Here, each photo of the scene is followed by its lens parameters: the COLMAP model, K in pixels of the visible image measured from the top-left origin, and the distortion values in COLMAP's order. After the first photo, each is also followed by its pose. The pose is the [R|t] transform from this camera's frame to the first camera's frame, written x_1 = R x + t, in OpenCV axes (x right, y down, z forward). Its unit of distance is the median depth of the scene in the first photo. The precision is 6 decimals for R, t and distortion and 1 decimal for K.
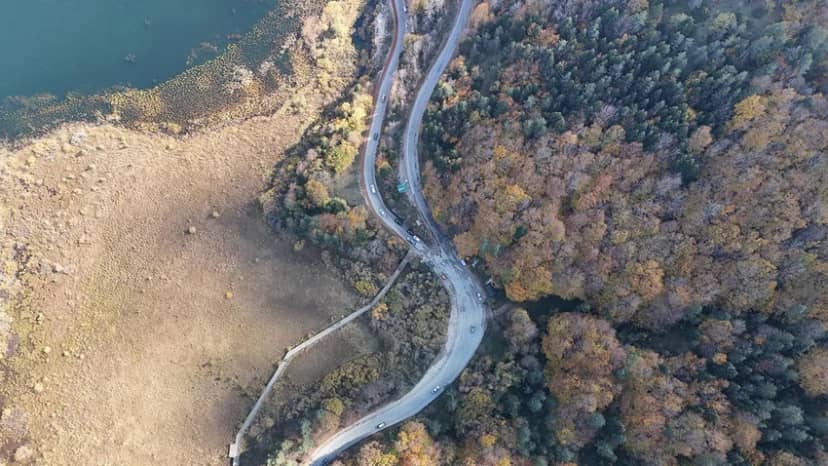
lens RADIAL K [[614.8, 0, 414.0], [0, 614.8, 233.0], [0, 0, 1]] dist [0.096475, -0.102966]
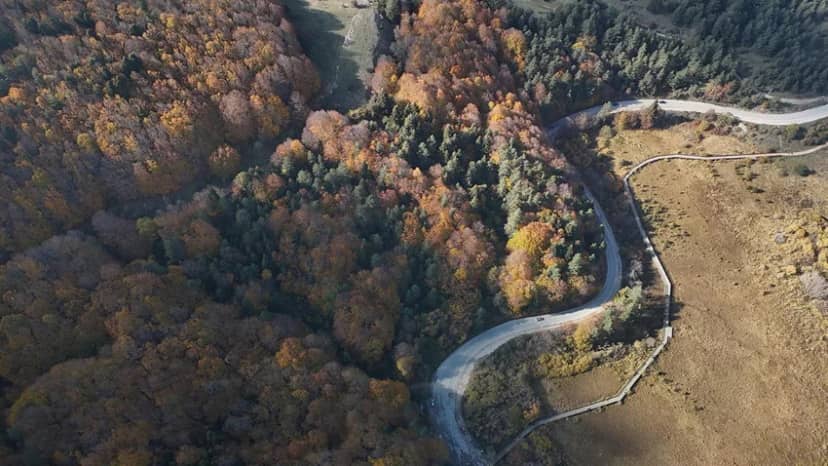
lens RADIAL K [[614.8, 0, 414.0], [0, 614.8, 233.0], [0, 0, 1]] dist [0.096475, -0.102966]
pose [[-0.972408, -0.202528, 0.115780, 0.077145], [0.225168, -0.685028, 0.692847, -0.442672], [-0.061008, 0.699800, 0.711729, 0.065256]]
